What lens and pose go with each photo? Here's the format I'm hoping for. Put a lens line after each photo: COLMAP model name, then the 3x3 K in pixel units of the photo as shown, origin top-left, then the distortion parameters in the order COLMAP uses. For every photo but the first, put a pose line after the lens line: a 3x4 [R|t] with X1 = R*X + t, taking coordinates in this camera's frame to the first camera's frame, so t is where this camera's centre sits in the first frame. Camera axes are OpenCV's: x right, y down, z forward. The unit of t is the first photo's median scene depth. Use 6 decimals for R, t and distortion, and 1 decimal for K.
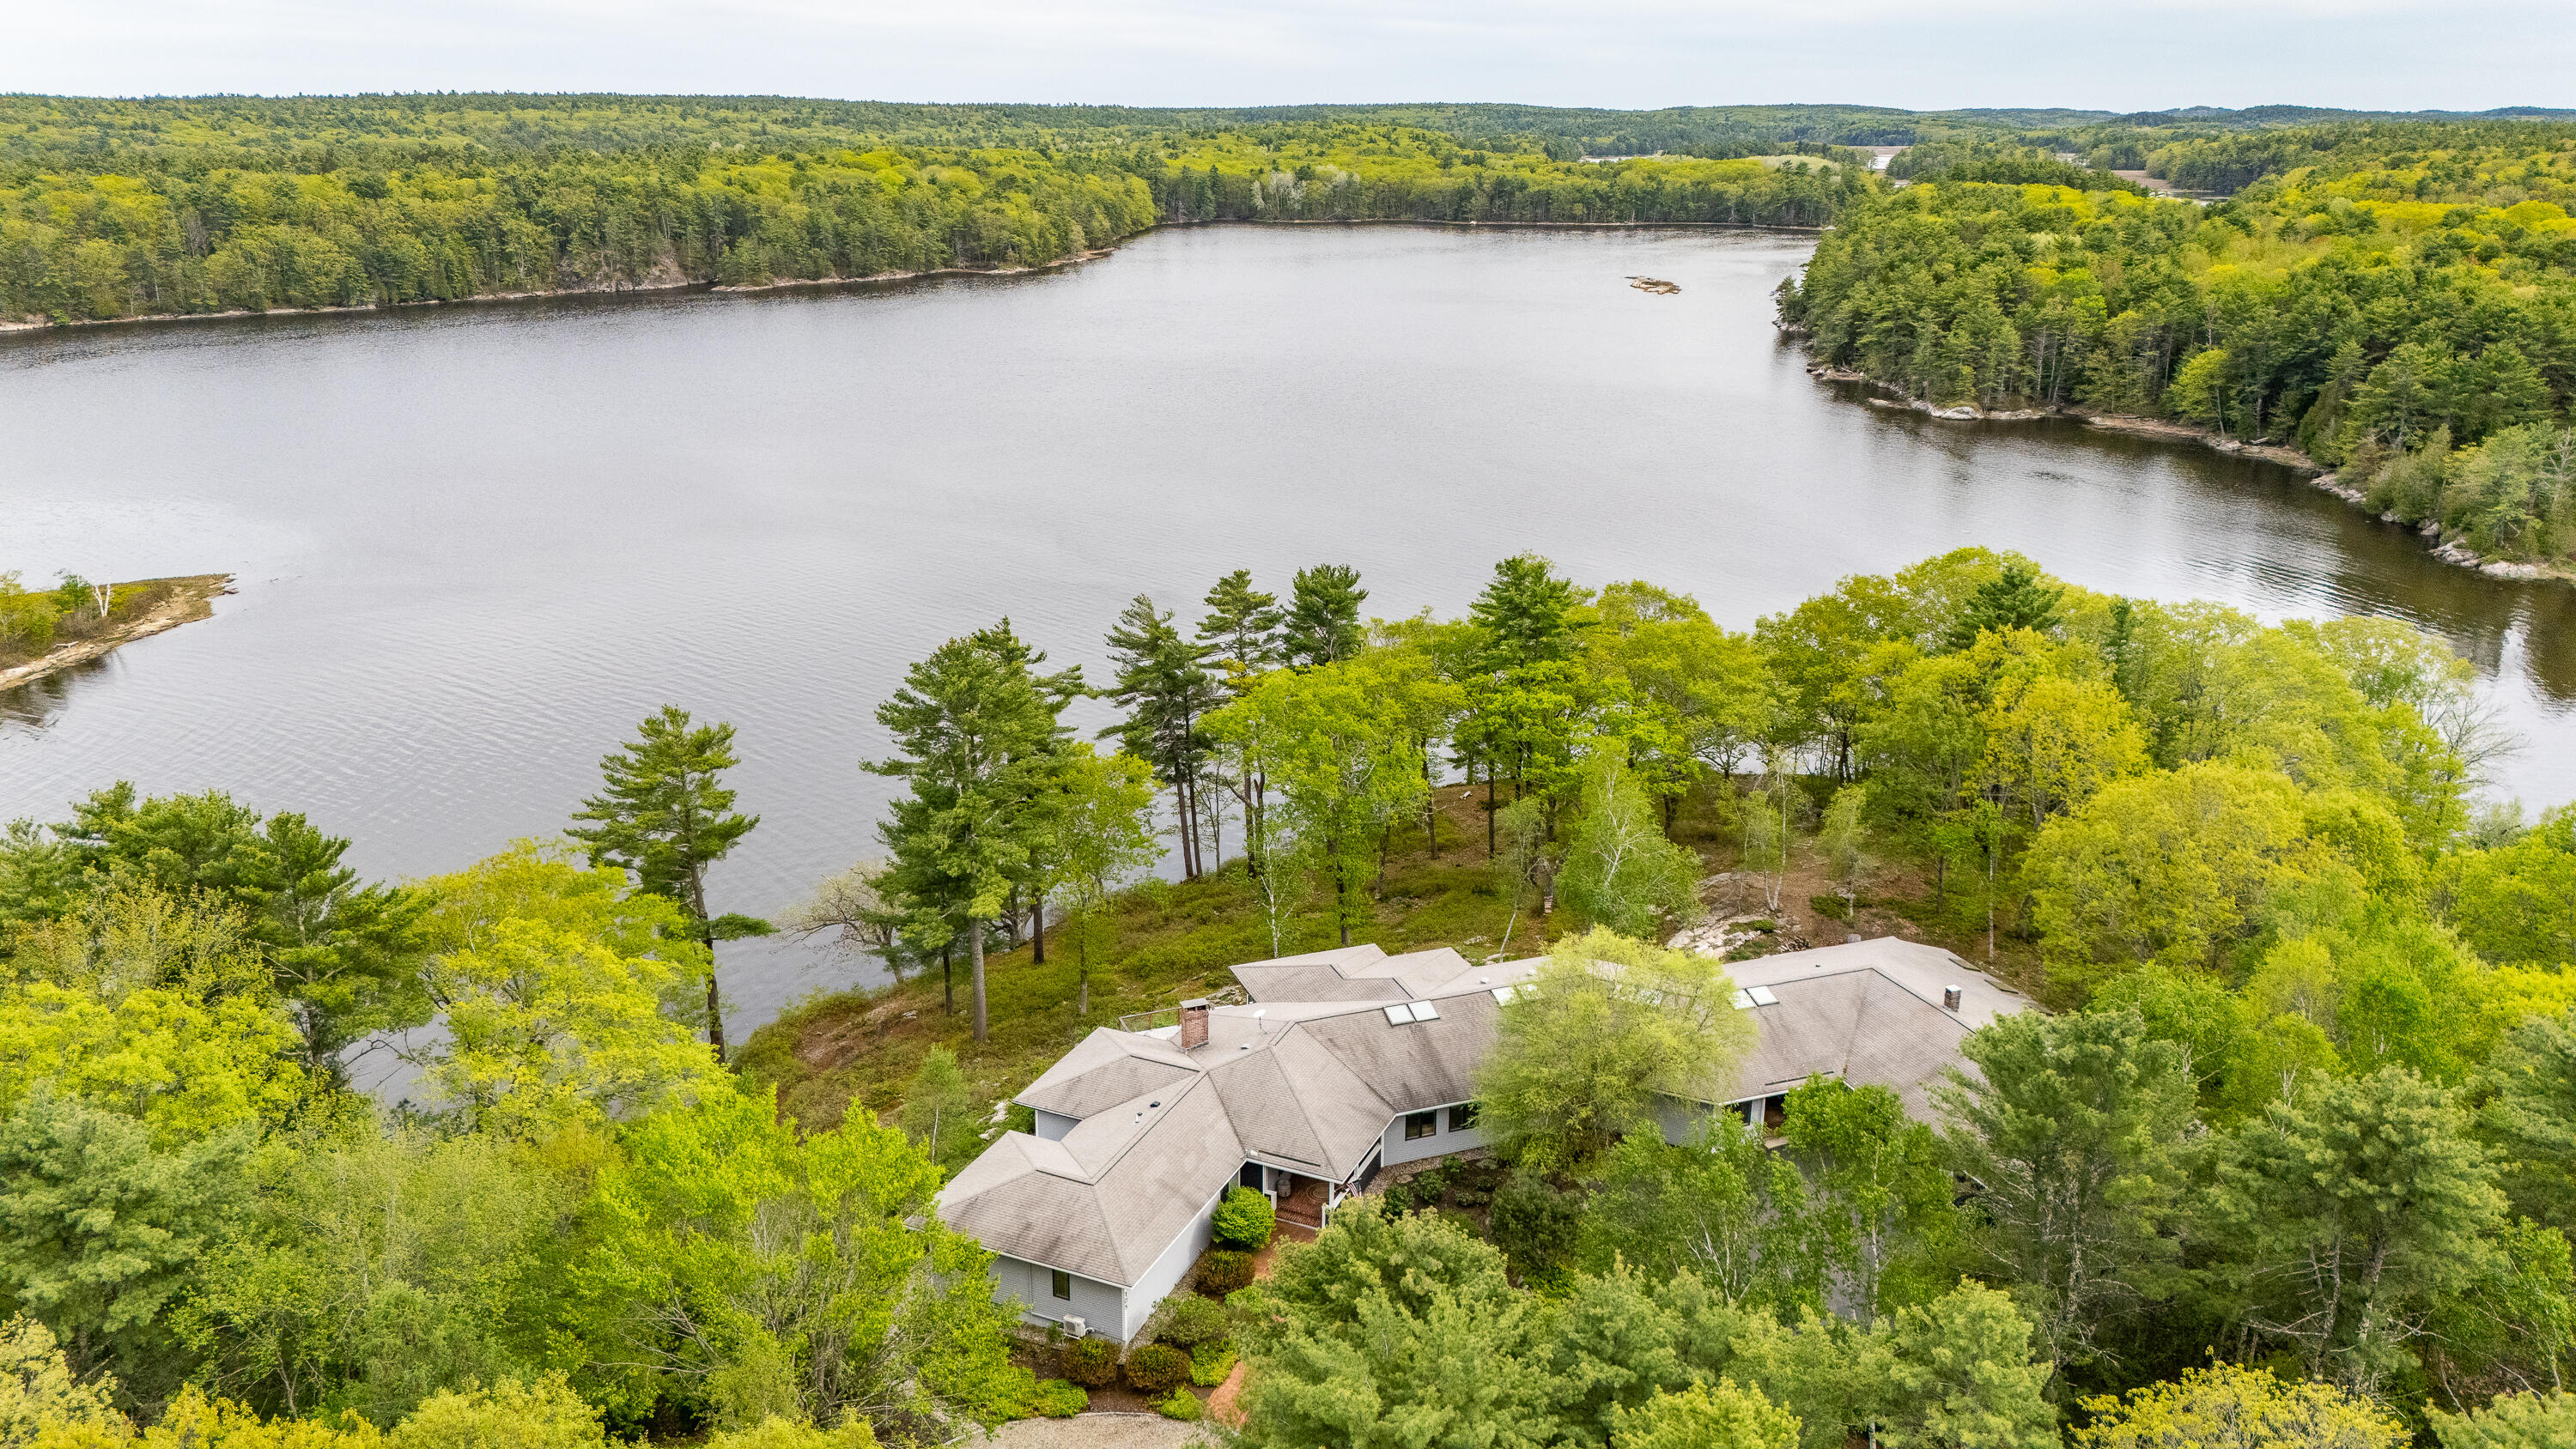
lens RADIAL K [[1892.2, 0, 1289.1], [0, 1892.2, 722.2], [0, 0, 1]] dist [0.072477, -0.061432]
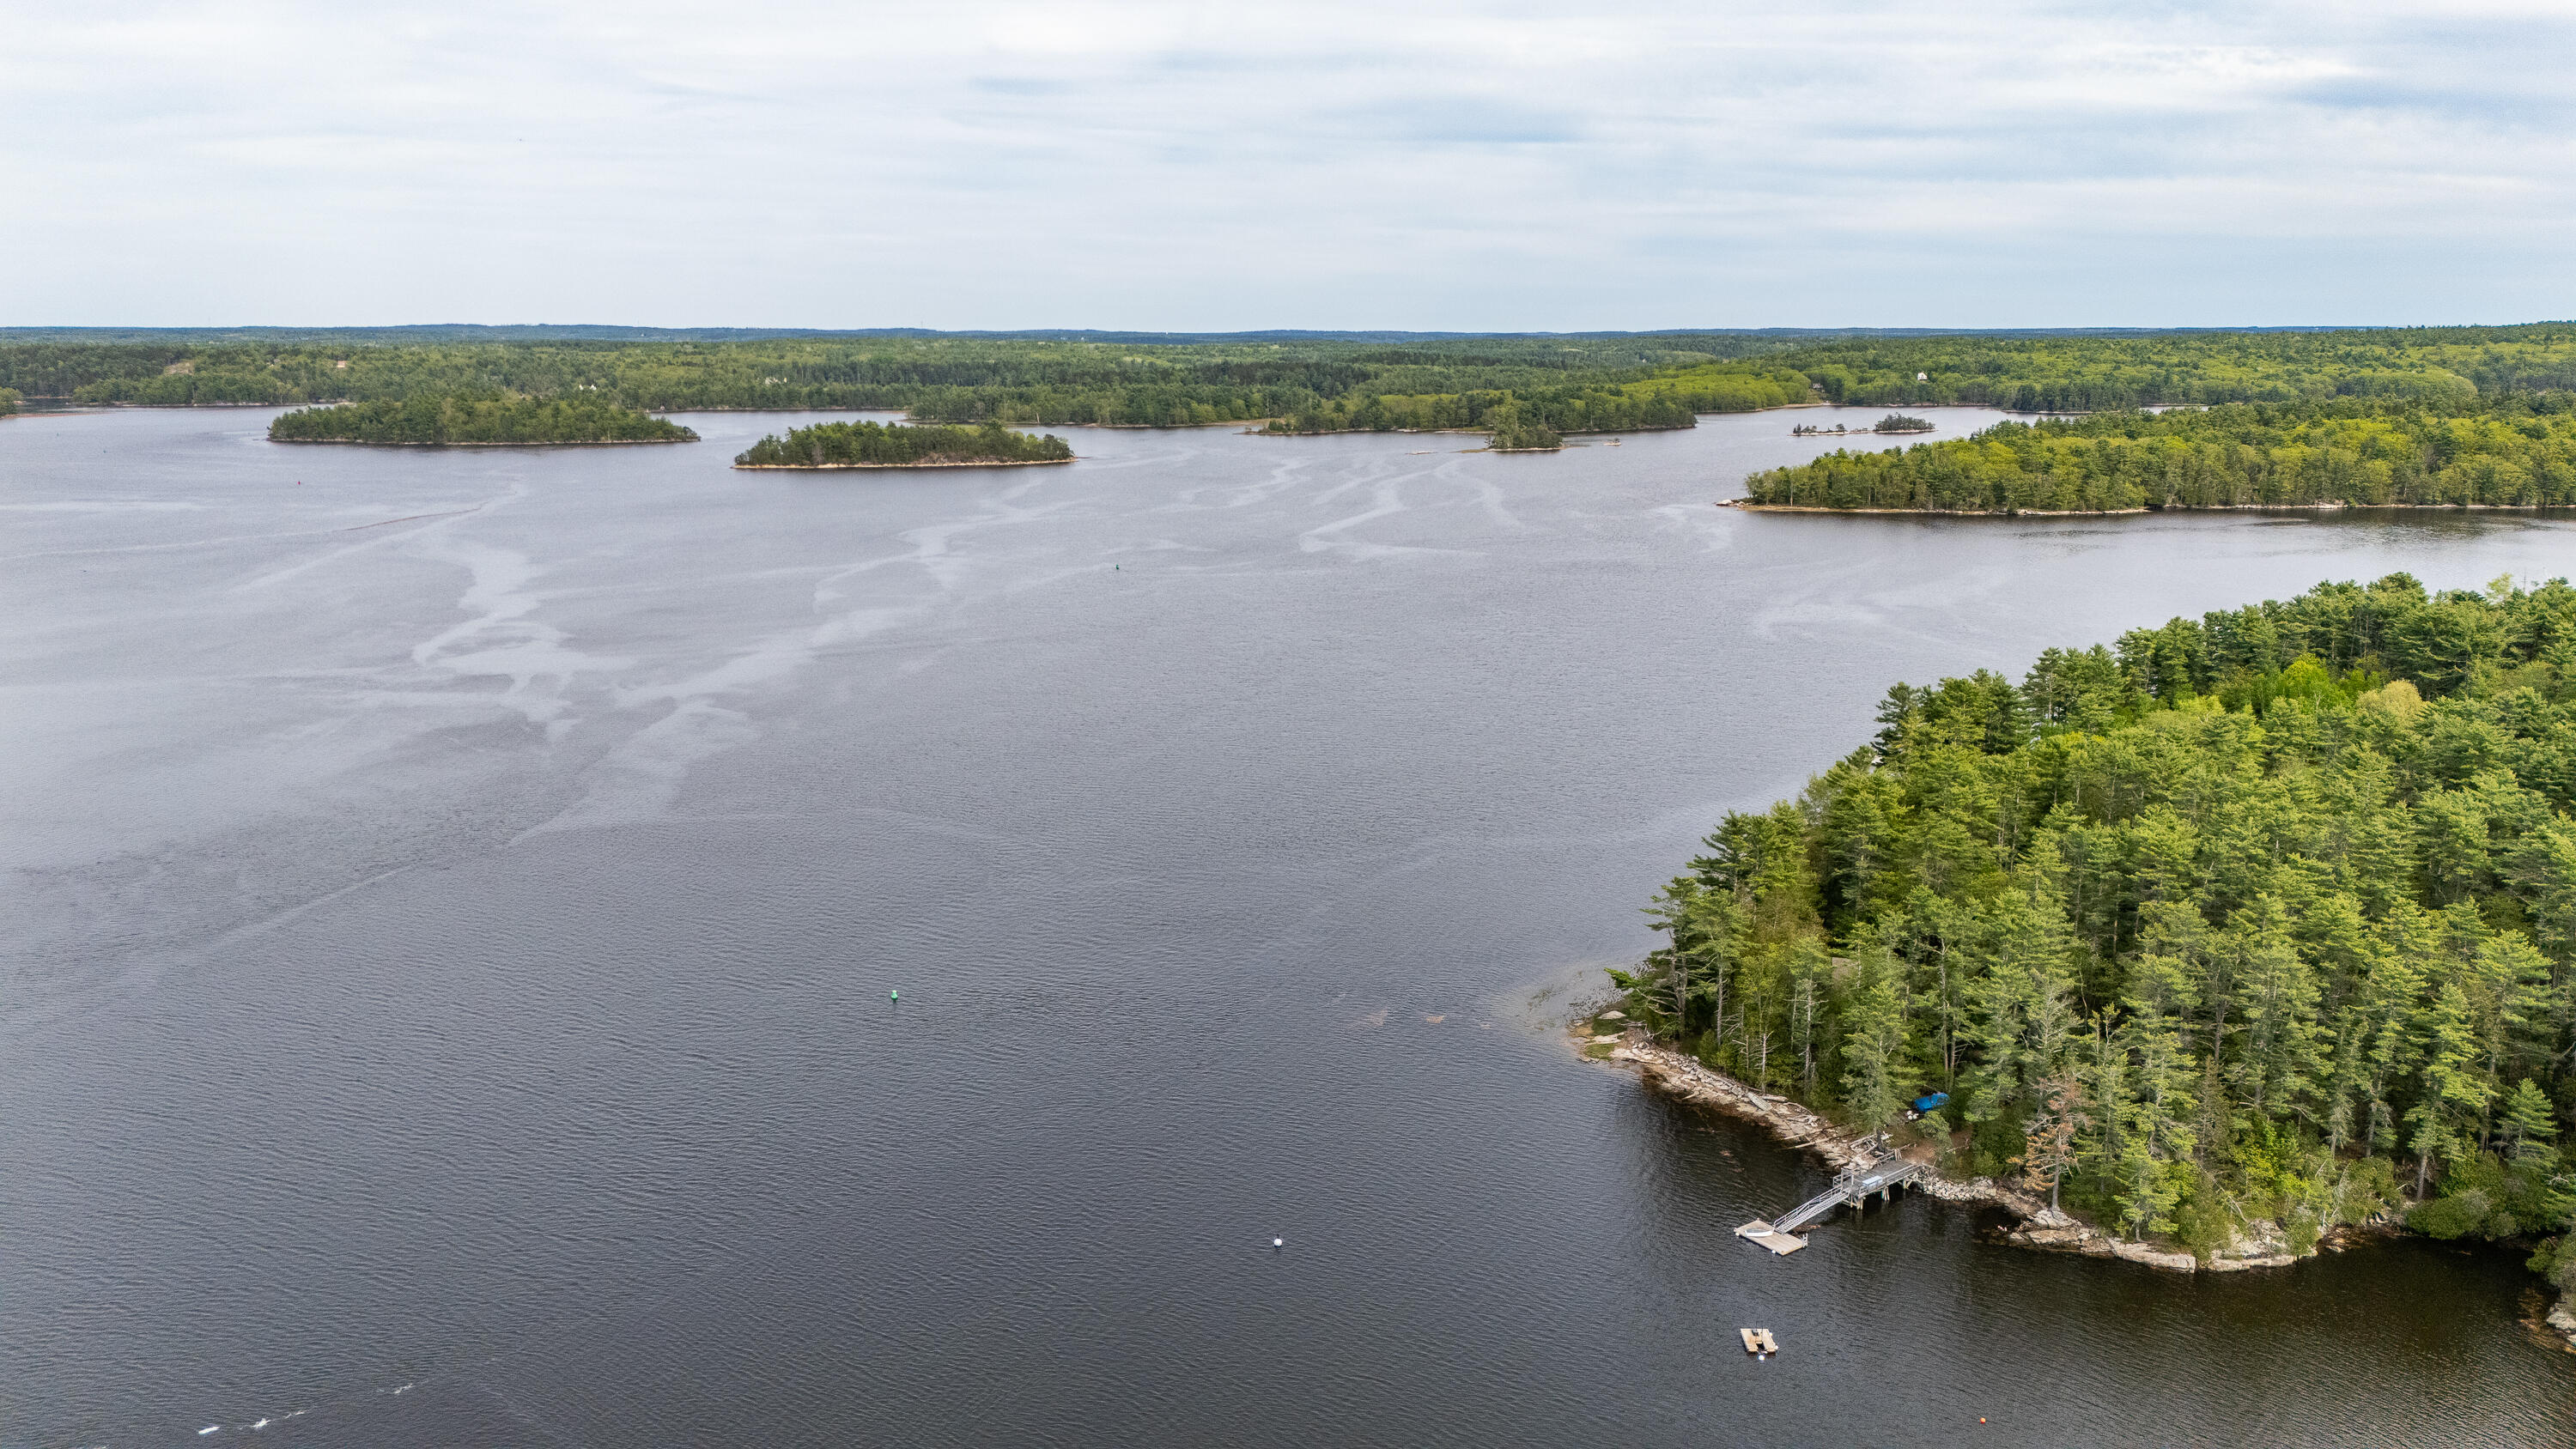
lens RADIAL K [[1892.2, 0, 1275.9], [0, 1892.2, 711.3], [0, 0, 1]] dist [0.072477, -0.061432]
pose [[0.639237, 0.147975, -0.754639, 0.075196], [-0.228392, 0.973566, -0.002561, 0.170297], [0.734312, 0.173991, 0.656135, -0.699296]]
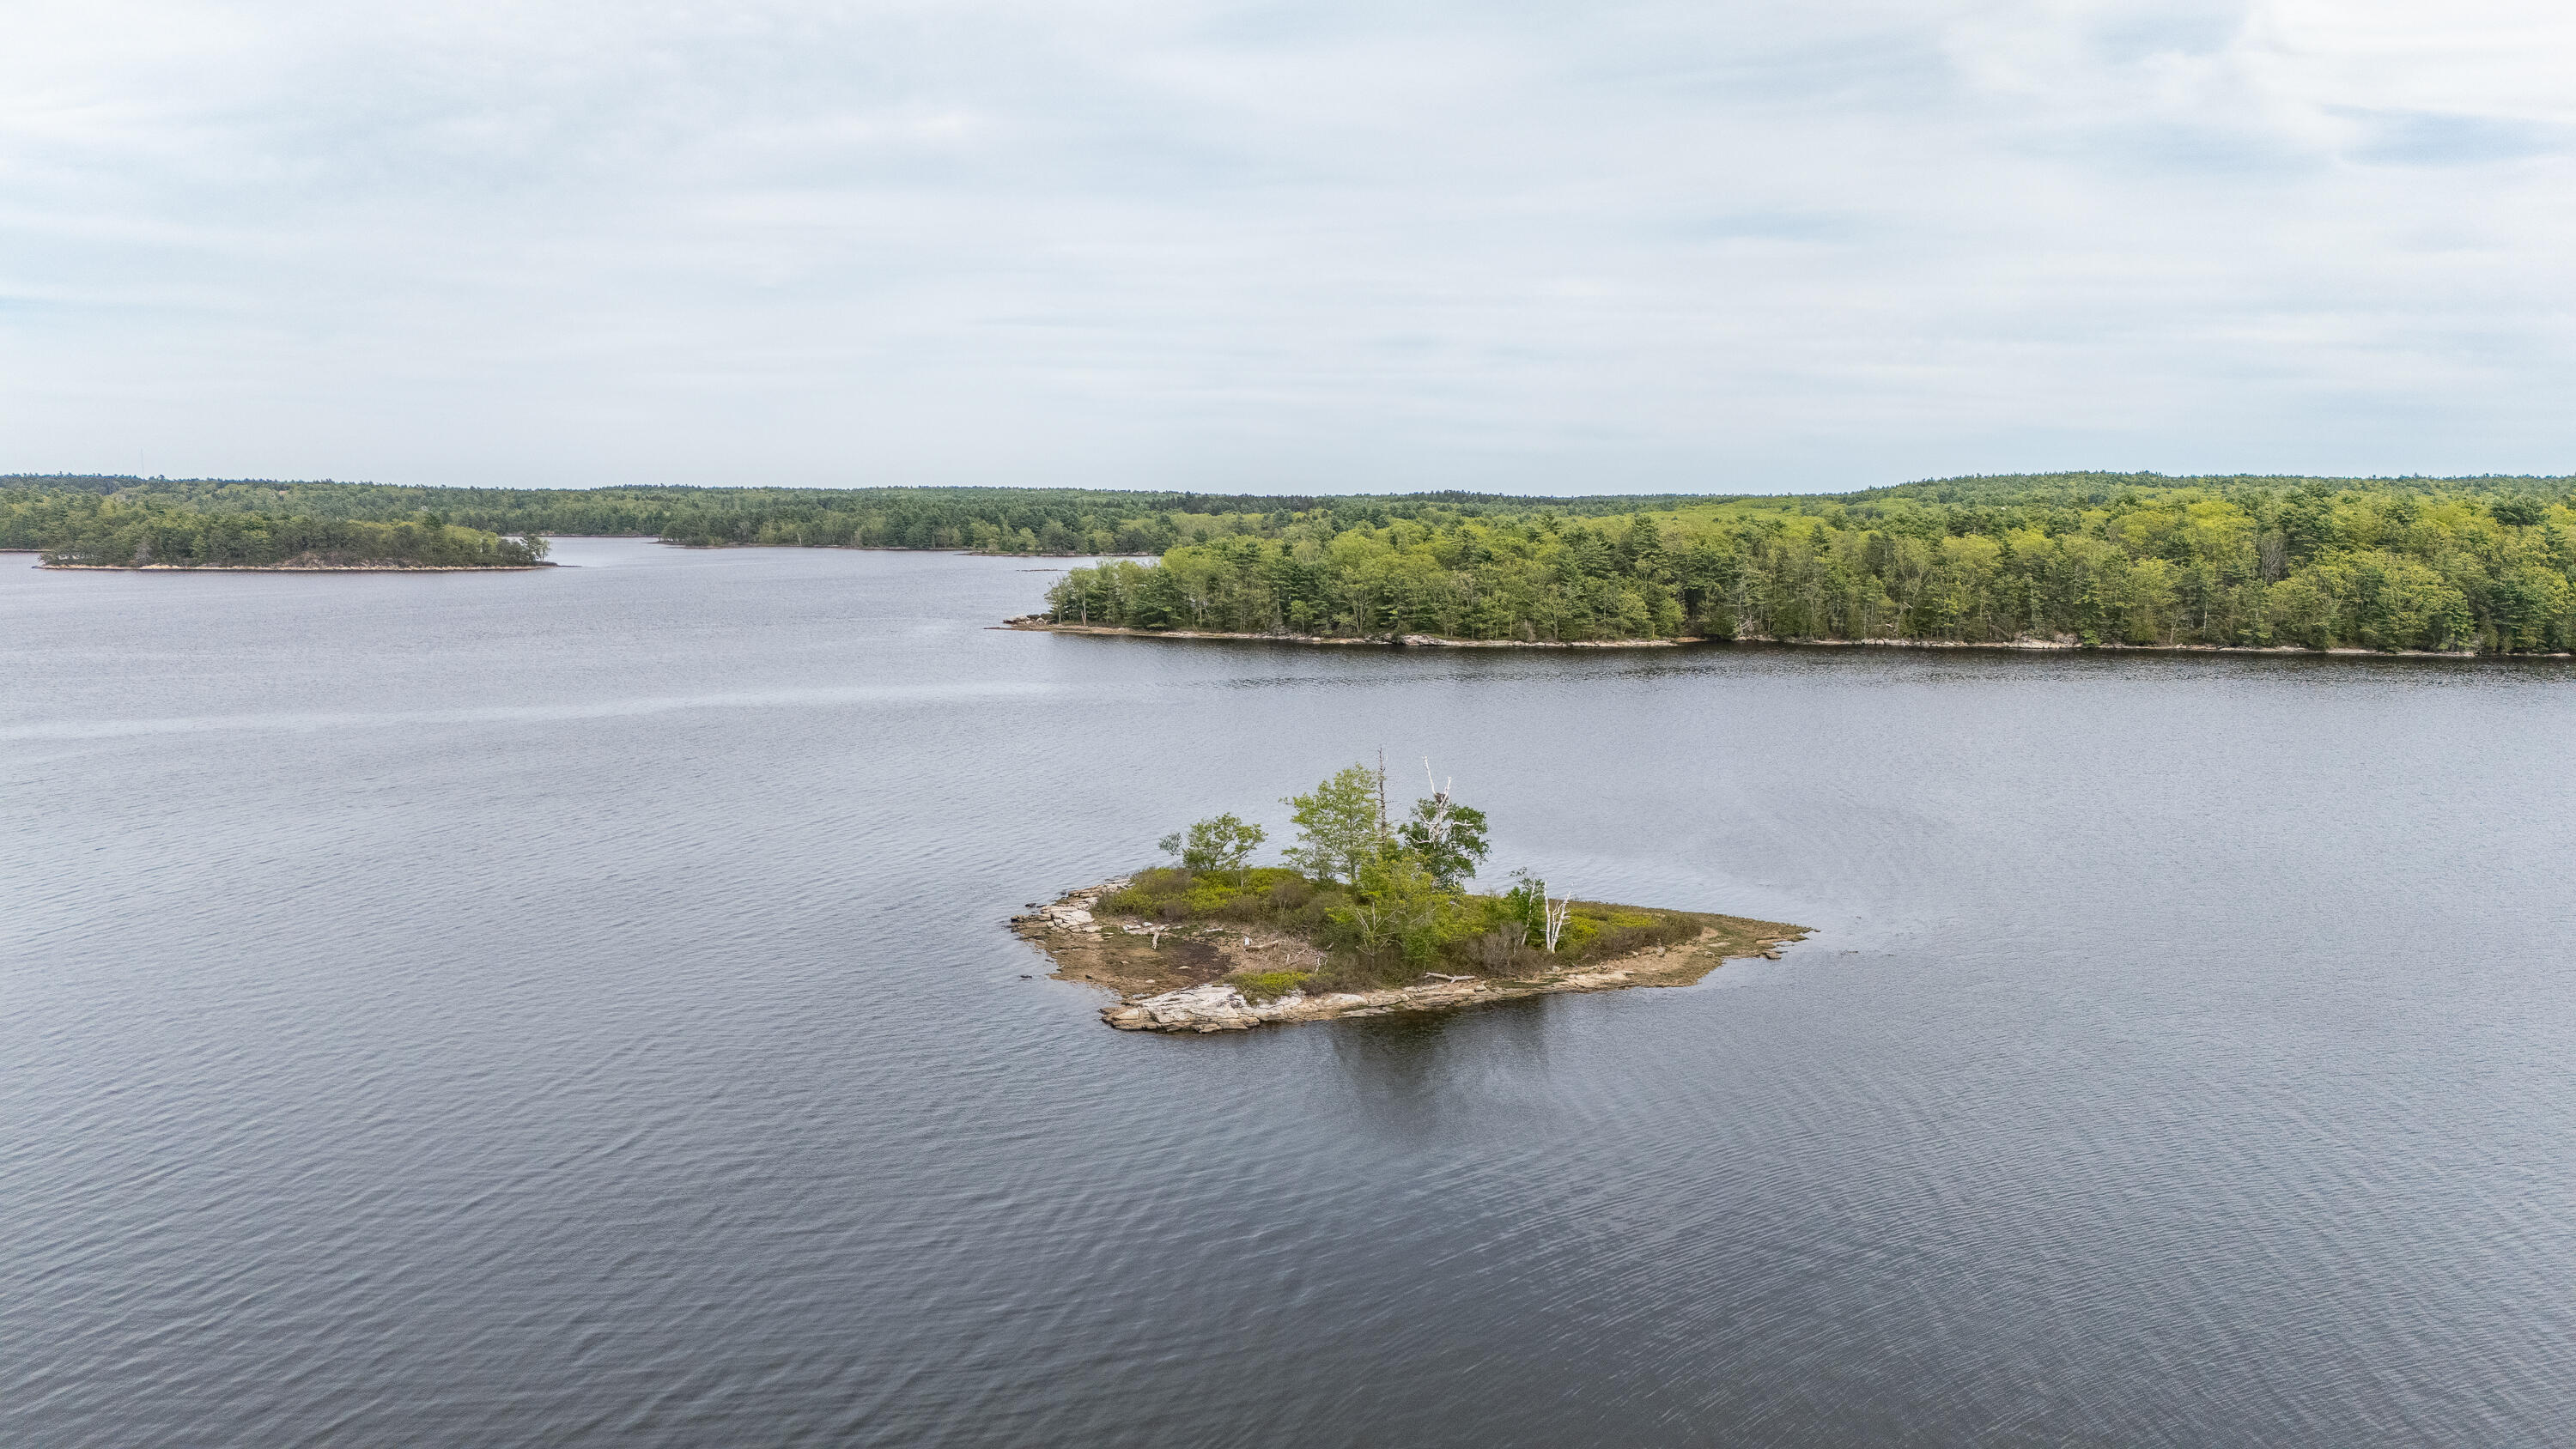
lens RADIAL K [[1892.2, 0, 1283.6], [0, 1892.2, 714.8], [0, 0, 1]] dist [0.072477, -0.061432]
pose [[0.494148, 0.094780, -0.864196, -0.038416], [-0.266405, 0.962727, -0.046744, -0.027370], [0.827554, 0.253325, 0.500979, 0.205643]]
